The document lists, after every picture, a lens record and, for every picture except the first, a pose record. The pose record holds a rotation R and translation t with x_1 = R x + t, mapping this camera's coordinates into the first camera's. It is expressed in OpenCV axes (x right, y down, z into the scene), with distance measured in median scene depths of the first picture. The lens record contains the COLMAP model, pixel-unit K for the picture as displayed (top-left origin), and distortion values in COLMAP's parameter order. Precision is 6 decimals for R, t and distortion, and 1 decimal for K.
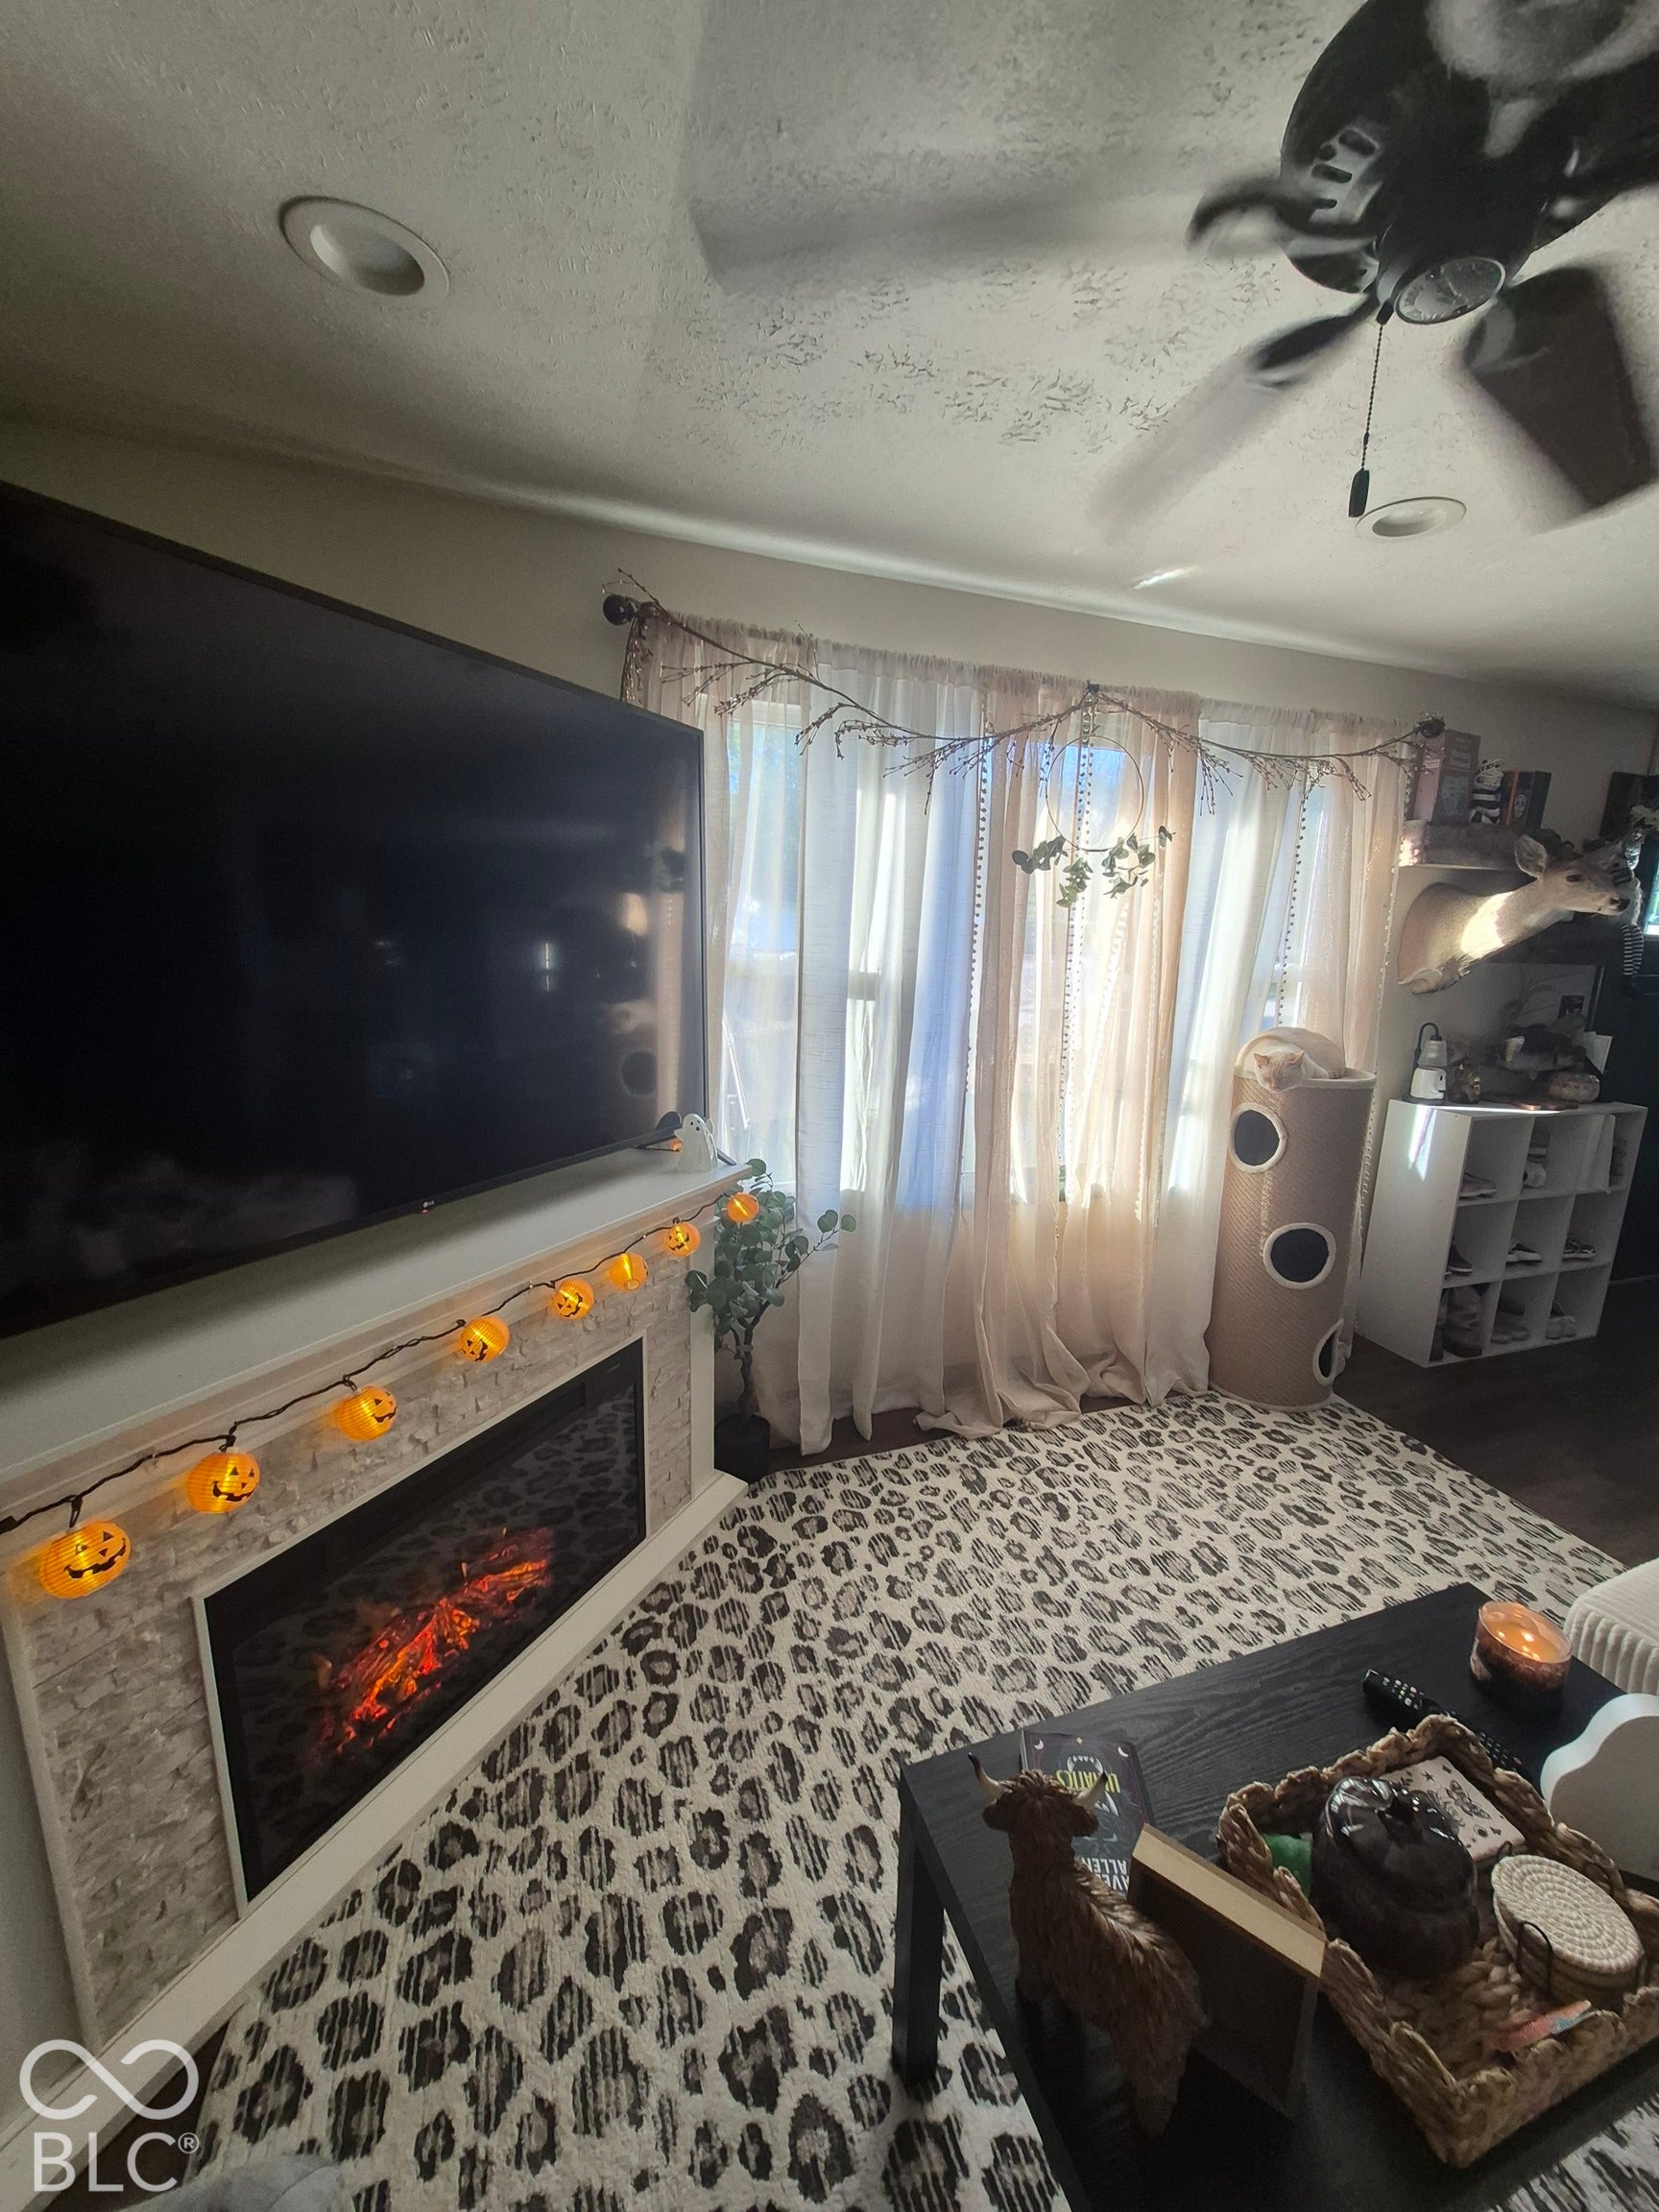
lens RADIAL K [[878.0, 0, 841.1], [0, 878.0, 1109.3], [0, 0, 1]] dist [0.001810, -0.000072]
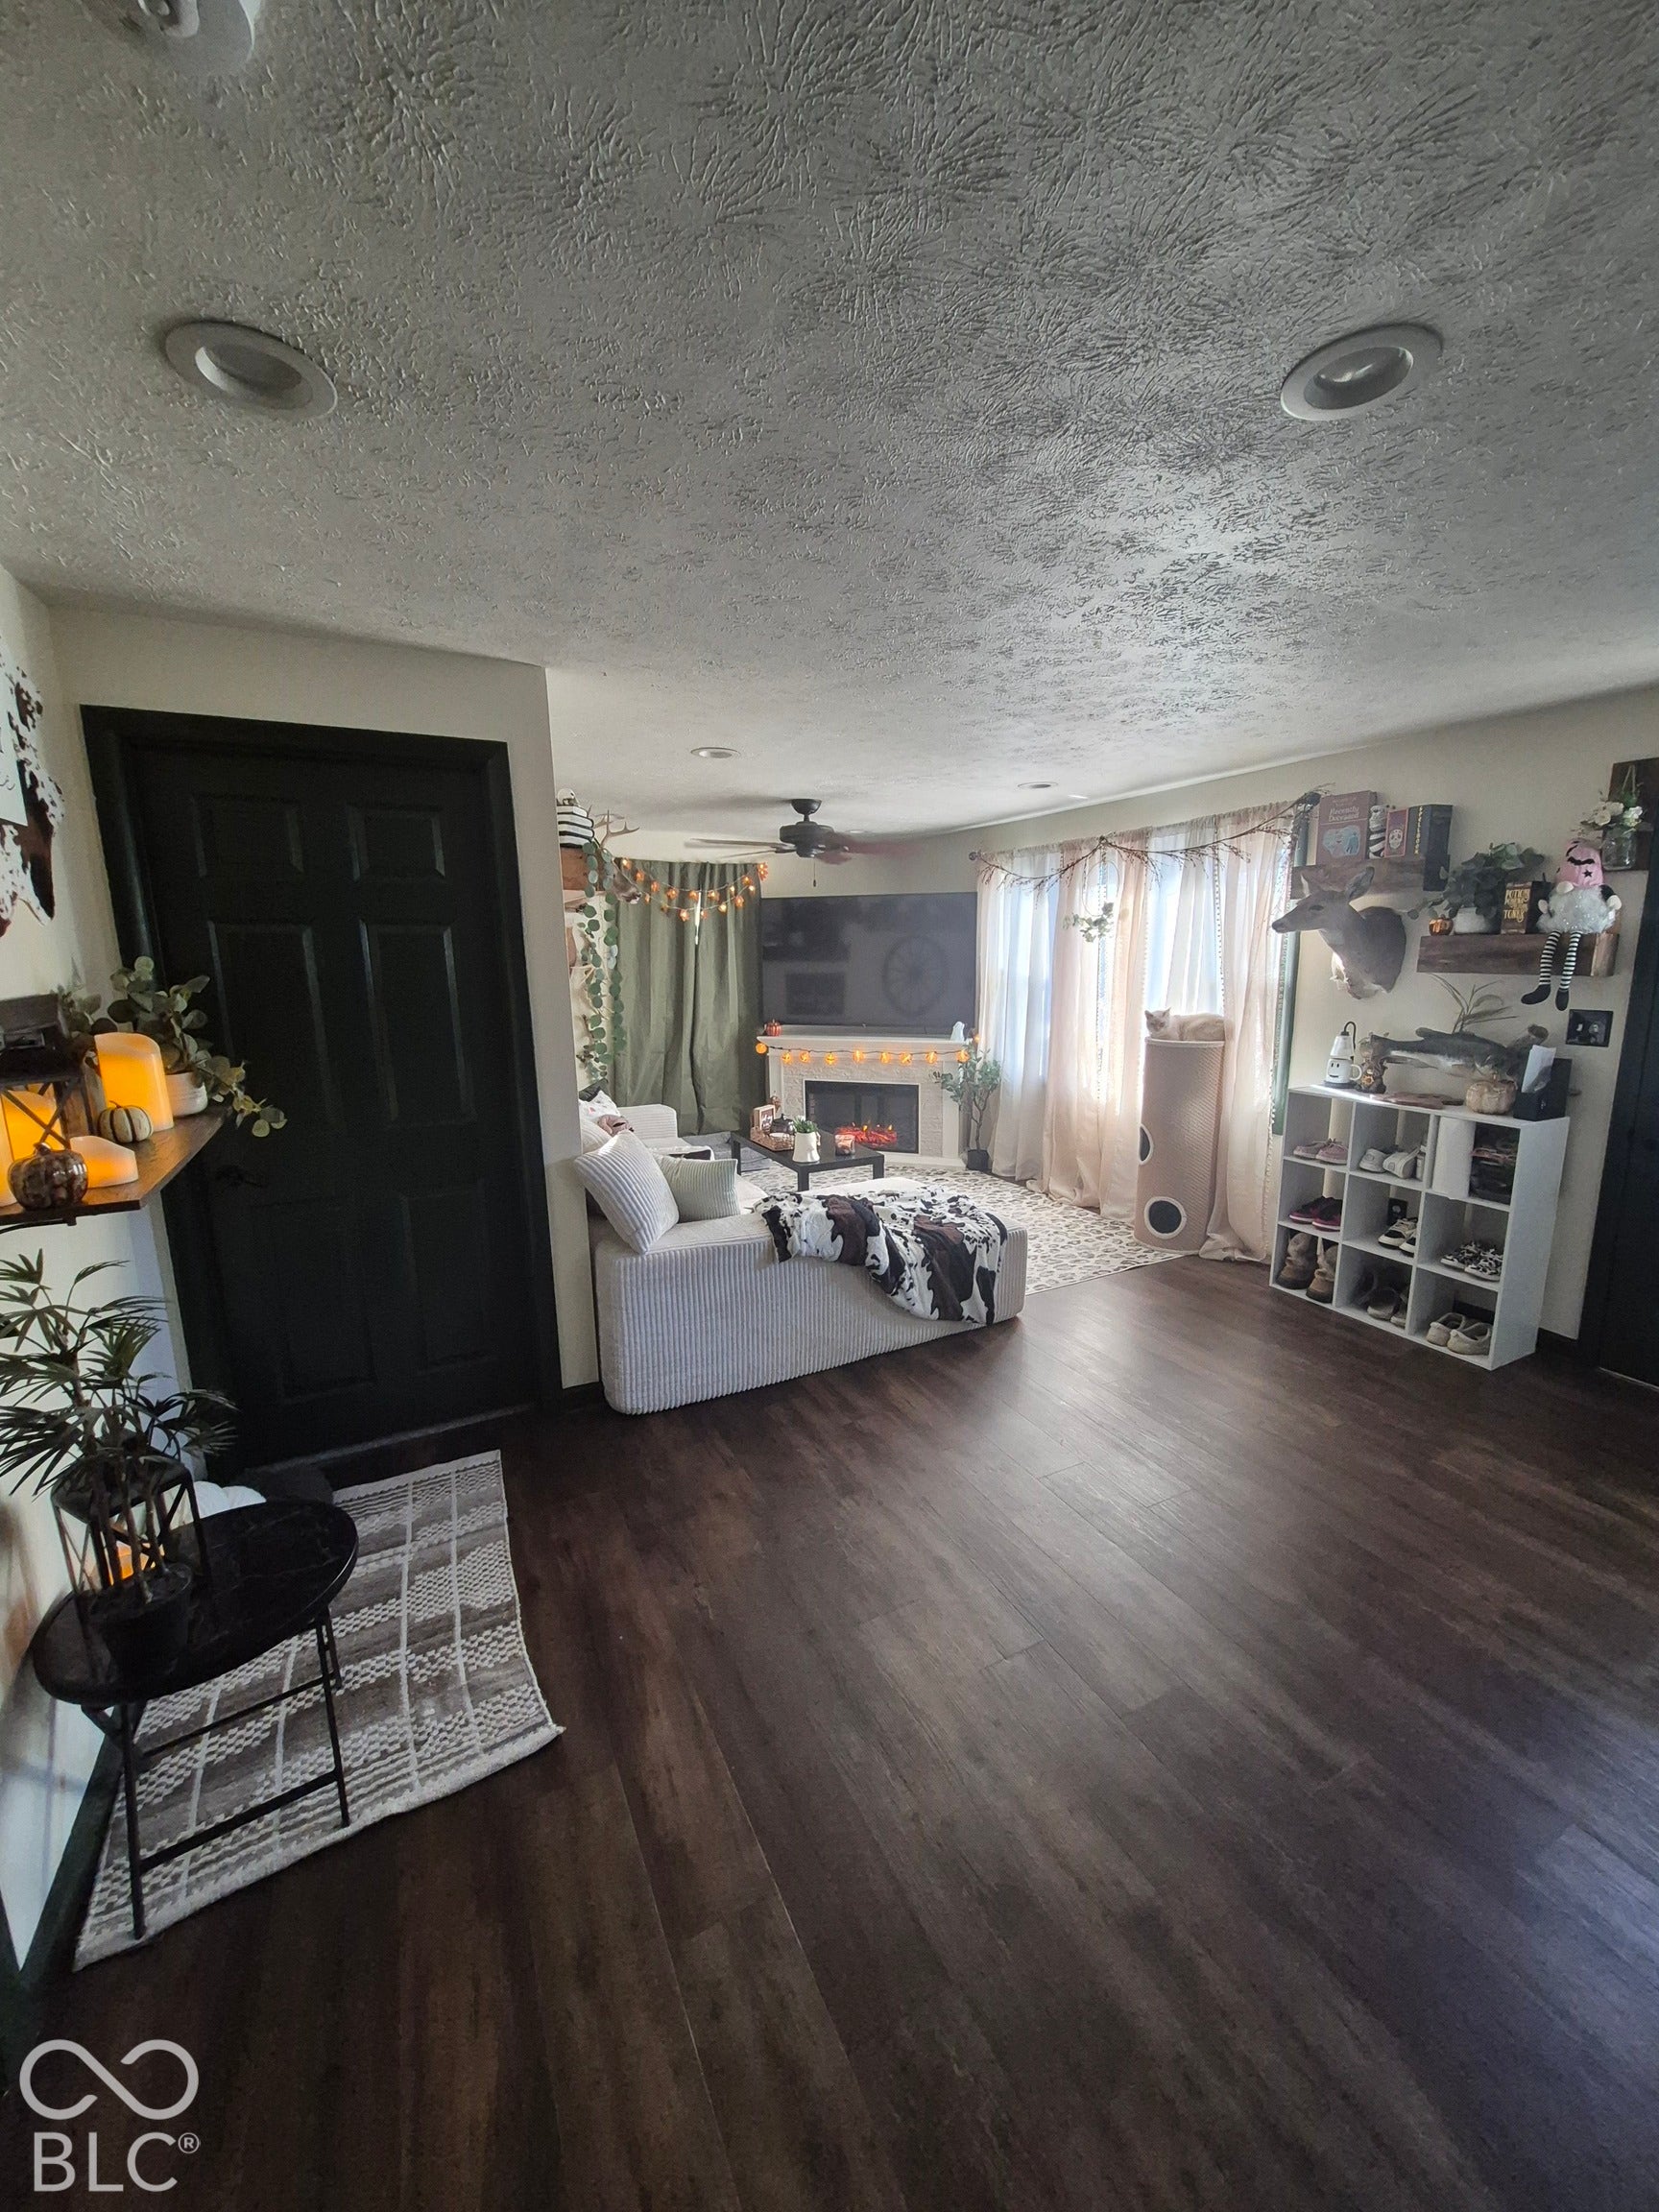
lens RADIAL K [[878.0, 0, 841.1], [0, 878.0, 1109.3], [0, 0, 1]] dist [0.001810, -0.000072]
pose [[0.130108, 0.145527, -0.980762, 2.456793], [-0.193226, 0.973926, 0.118879, 0.015964], [0.972489, 0.174042, 0.154835, 0.203272]]
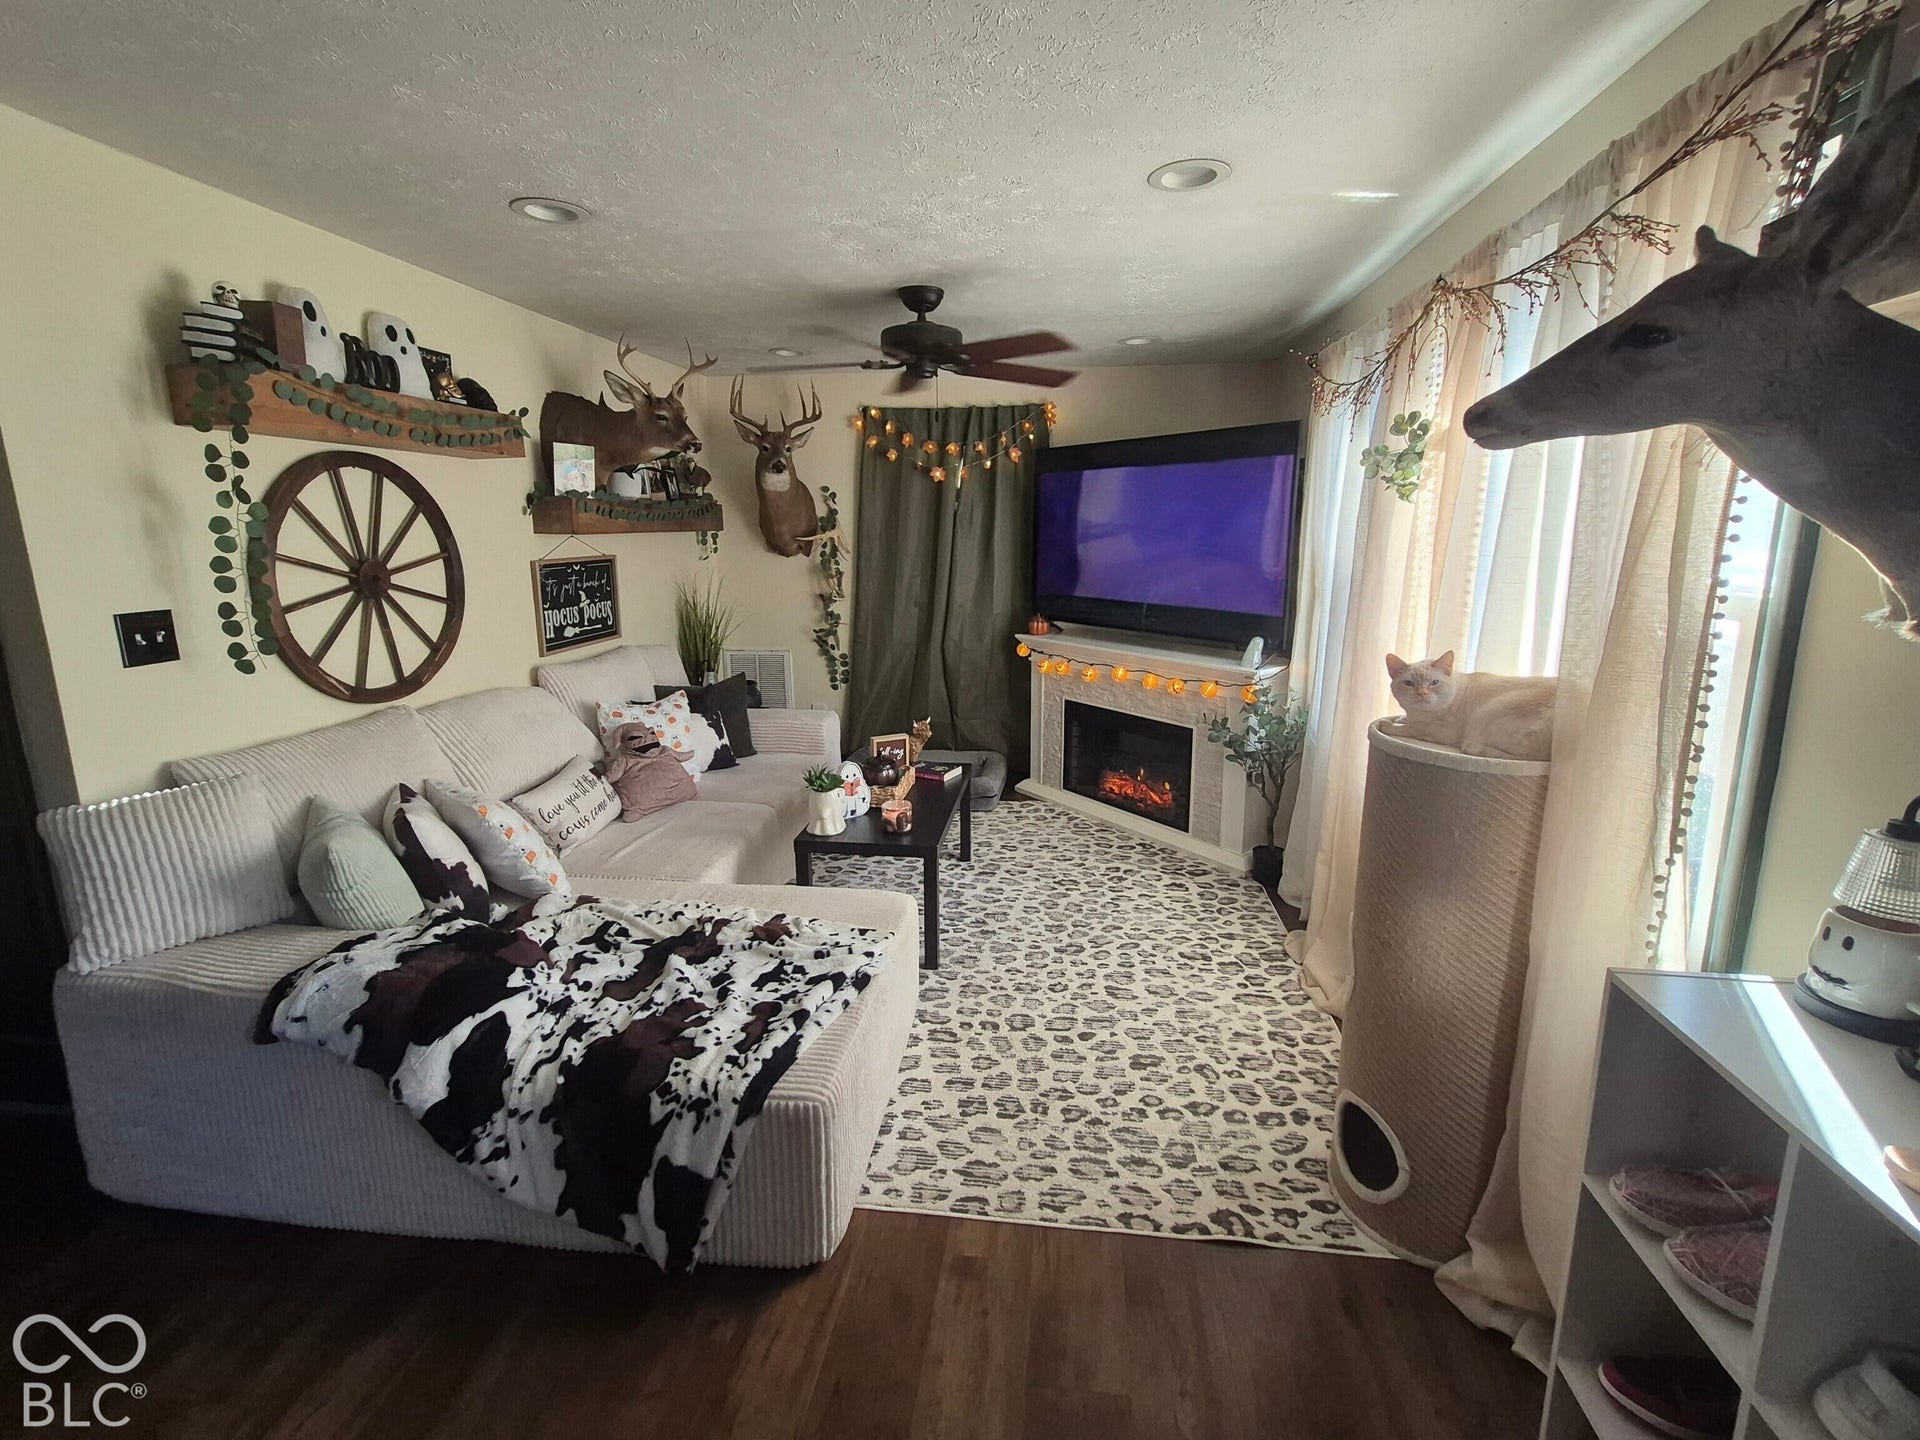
lens RADIAL K [[848.6, 0, 954.1], [0, 848.6, 684.3], [0, 0, 1]] dist [0.002850, -0.000166]
pose [[-0.466379, 0.130612, -0.874889, 1.501544], [-0.195023, 0.949521, 0.245715, -0.187425], [0.862819, 0.285220, -0.417365, 1.112735]]
